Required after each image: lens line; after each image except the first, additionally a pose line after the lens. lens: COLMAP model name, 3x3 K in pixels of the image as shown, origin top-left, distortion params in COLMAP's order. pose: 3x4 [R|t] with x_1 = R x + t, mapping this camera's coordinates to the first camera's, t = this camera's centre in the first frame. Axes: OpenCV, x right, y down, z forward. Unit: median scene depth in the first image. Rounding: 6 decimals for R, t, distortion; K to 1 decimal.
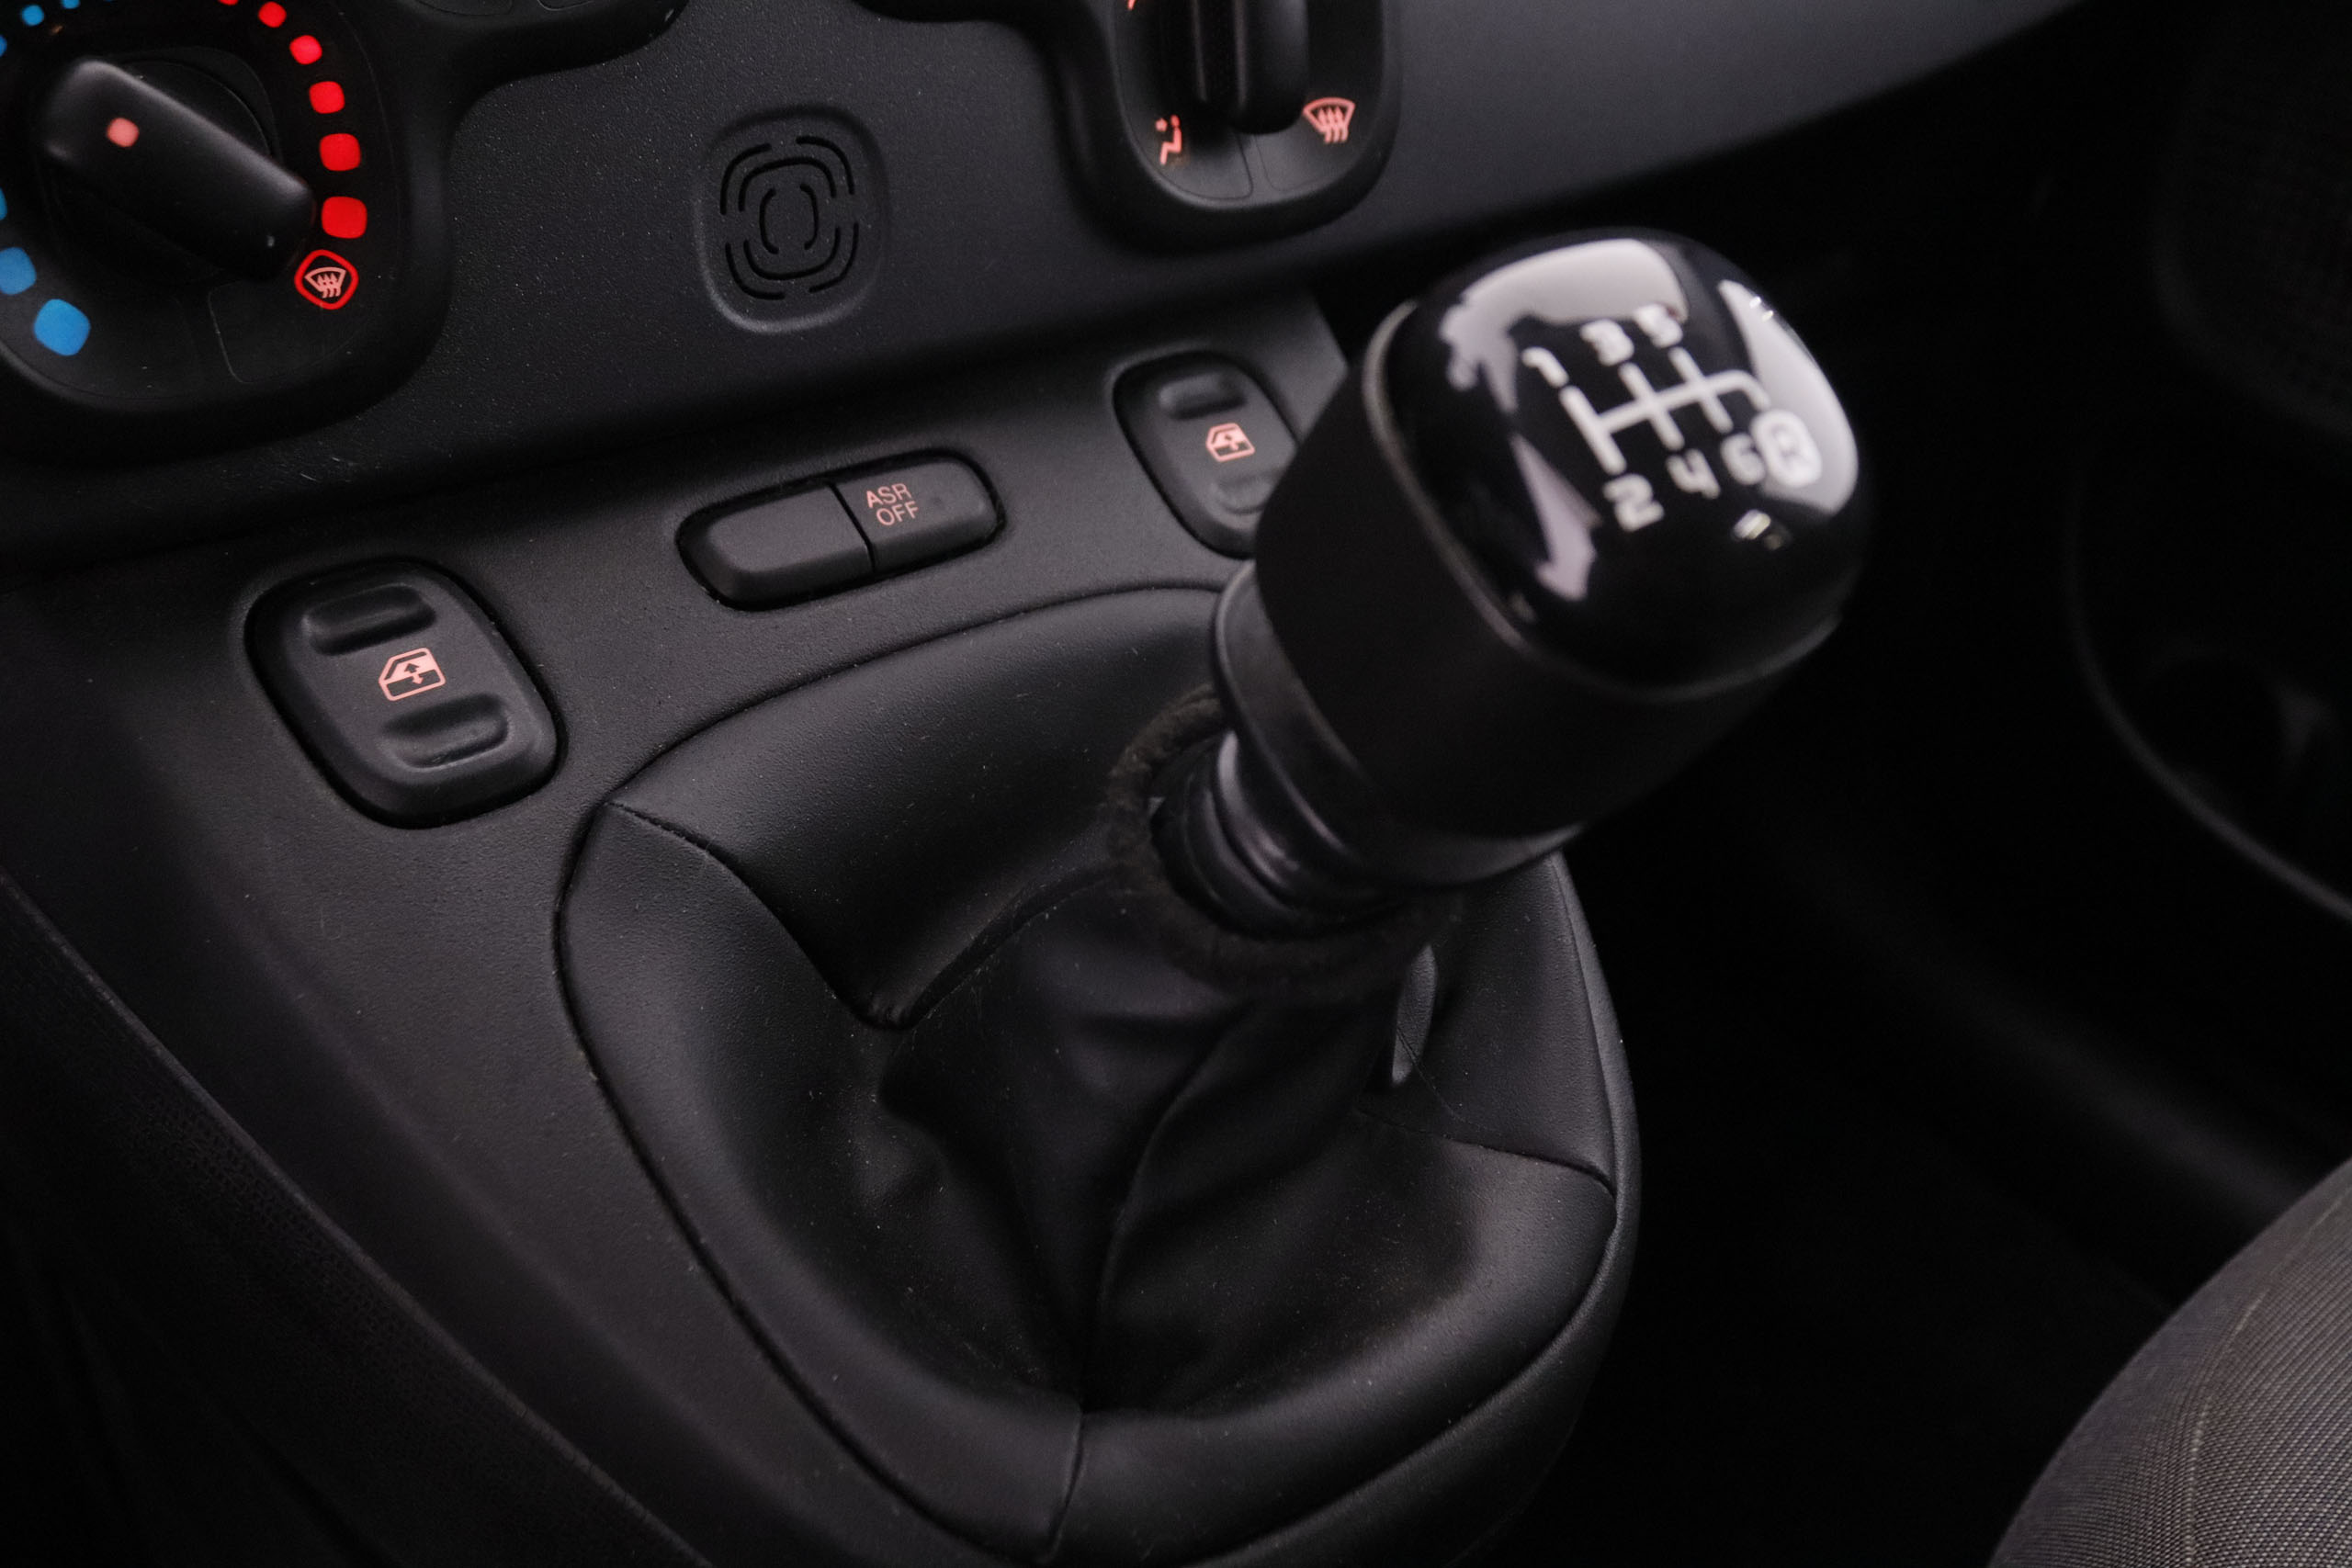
lens RADIAL K [[2234.2, 0, 1176.0], [0, 2234.2, 784.0], [0, 0, 1]] dist [-0.109405, 0.018242]
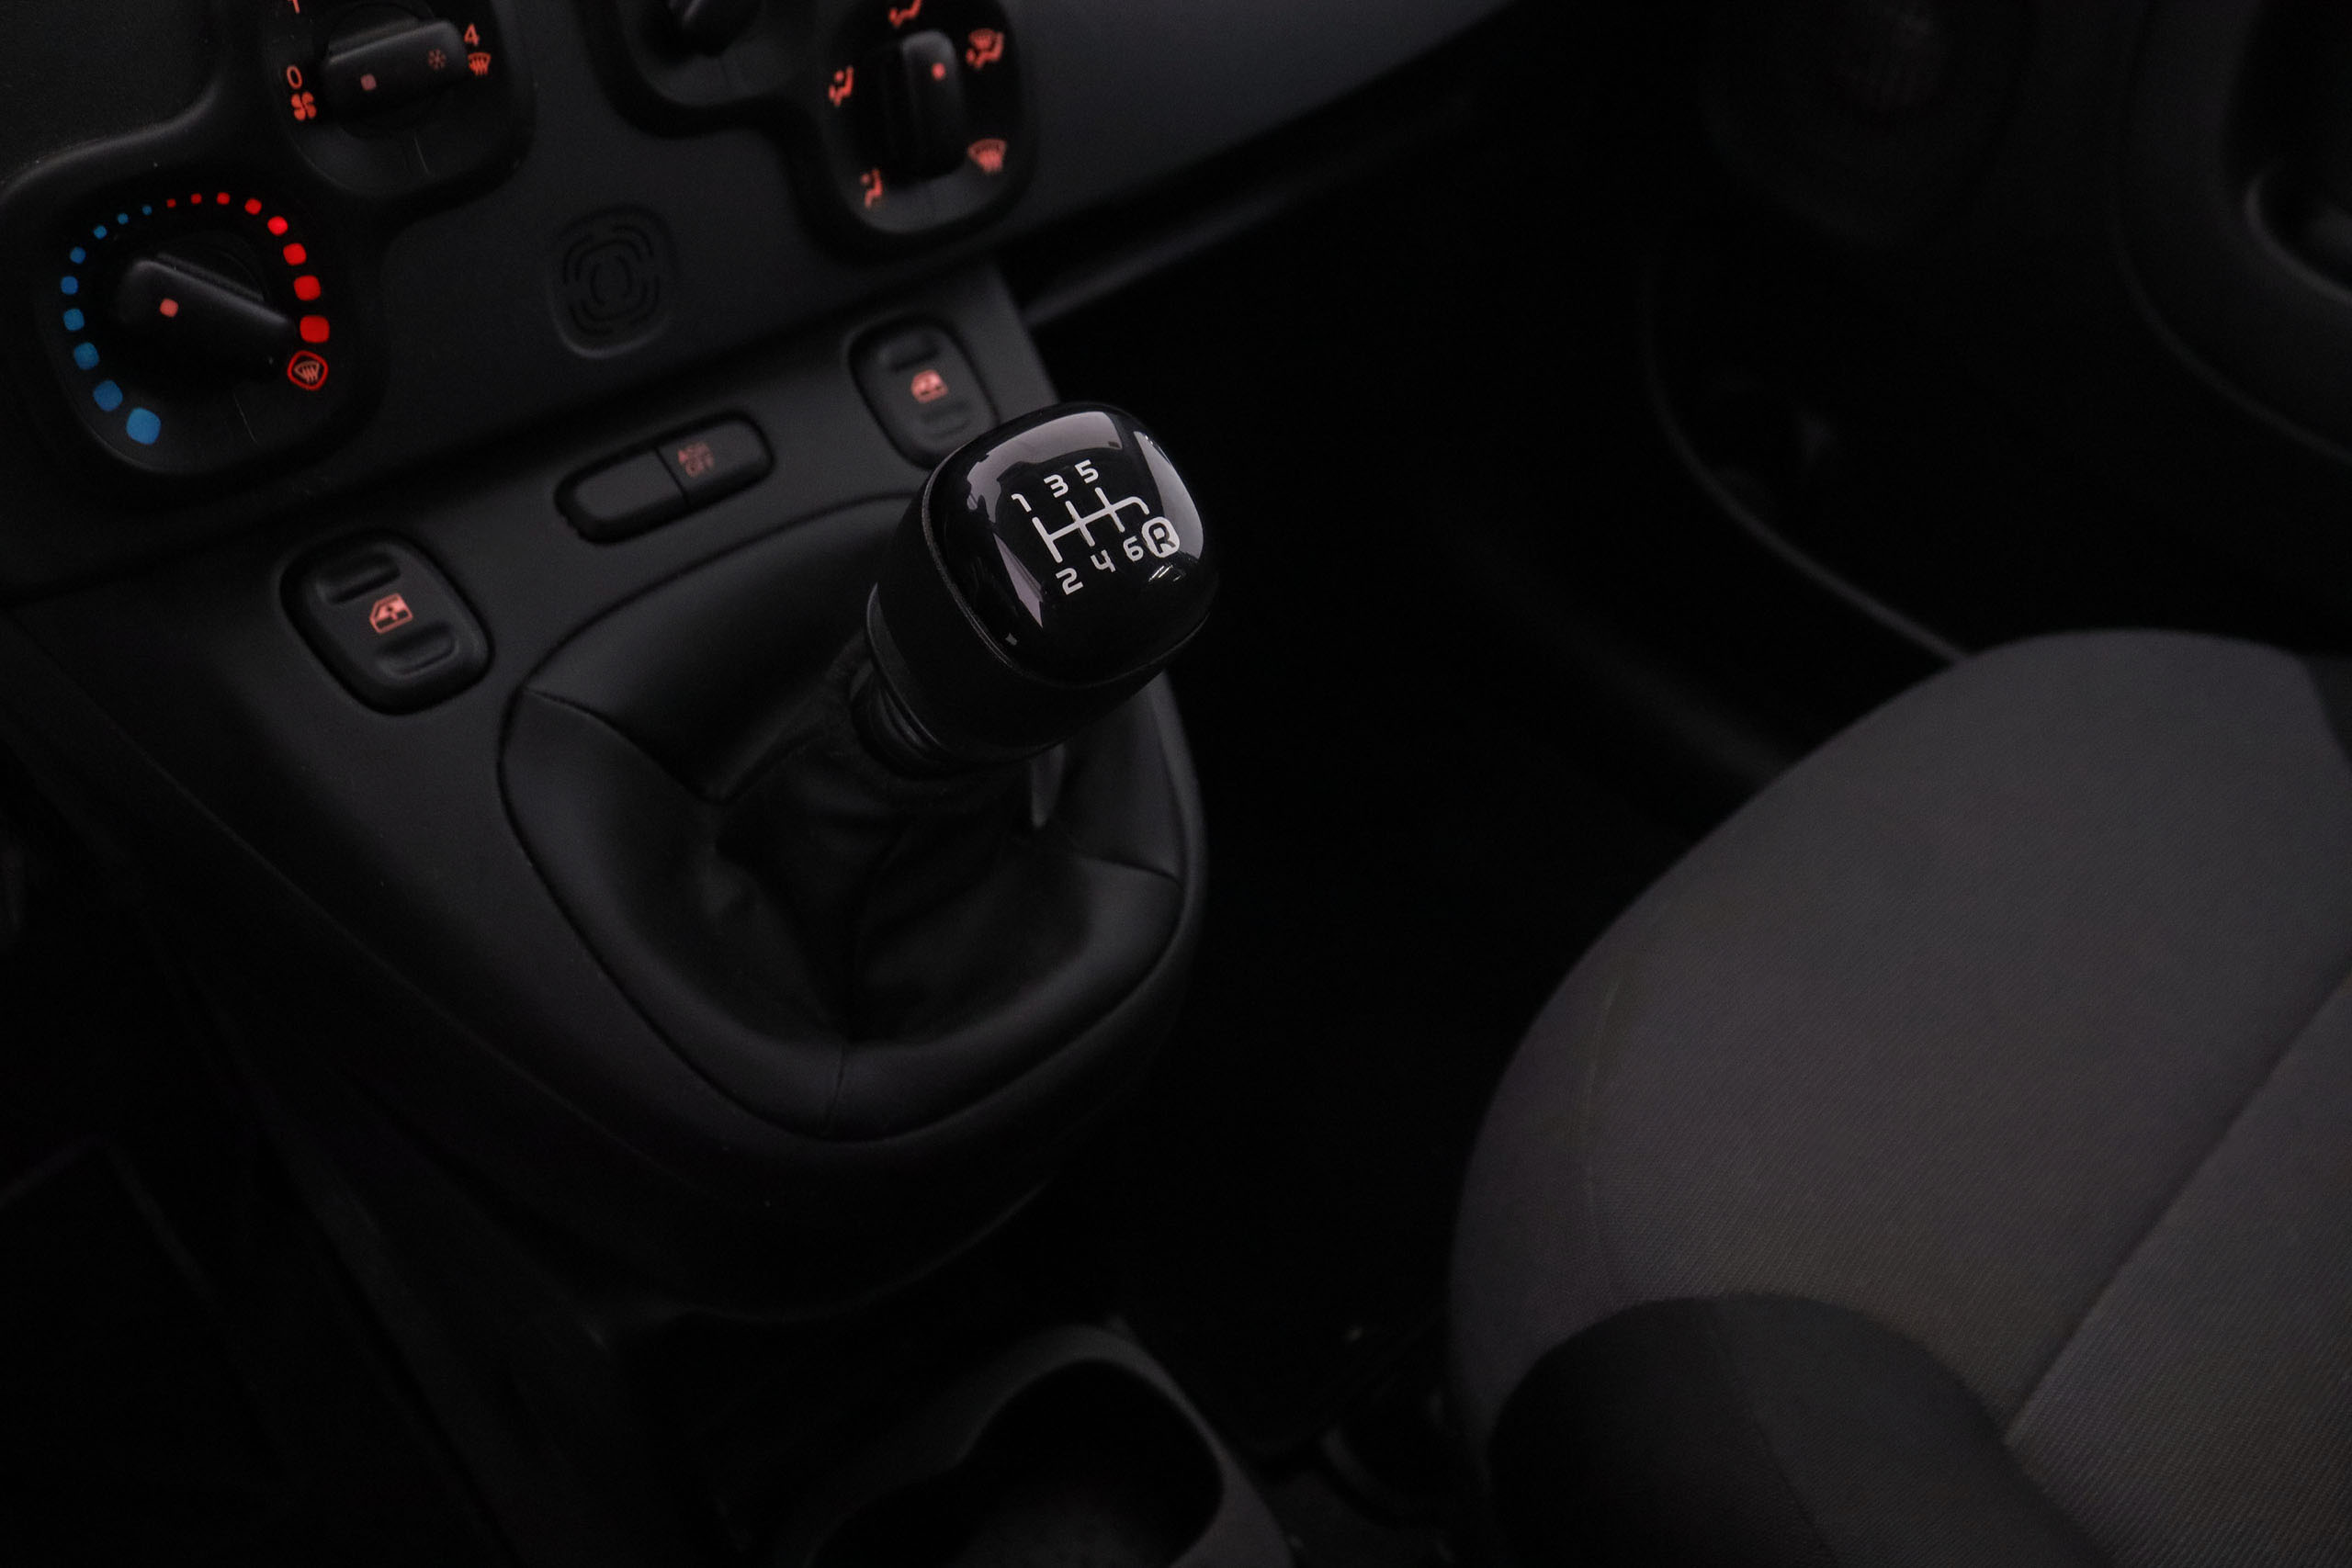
lens RADIAL K [[1905.7, 0, 1176.0], [0, 1905.7, 784.0], [0, 0, 1]] dist [-0.166069, 0.130316]
pose [[0.996765, -0.047863, 0.064562, 0.113863], [0.034422, 0.980160, 0.195194, -0.162395], [-0.072624, -0.192341, 0.978637, -0.339638]]
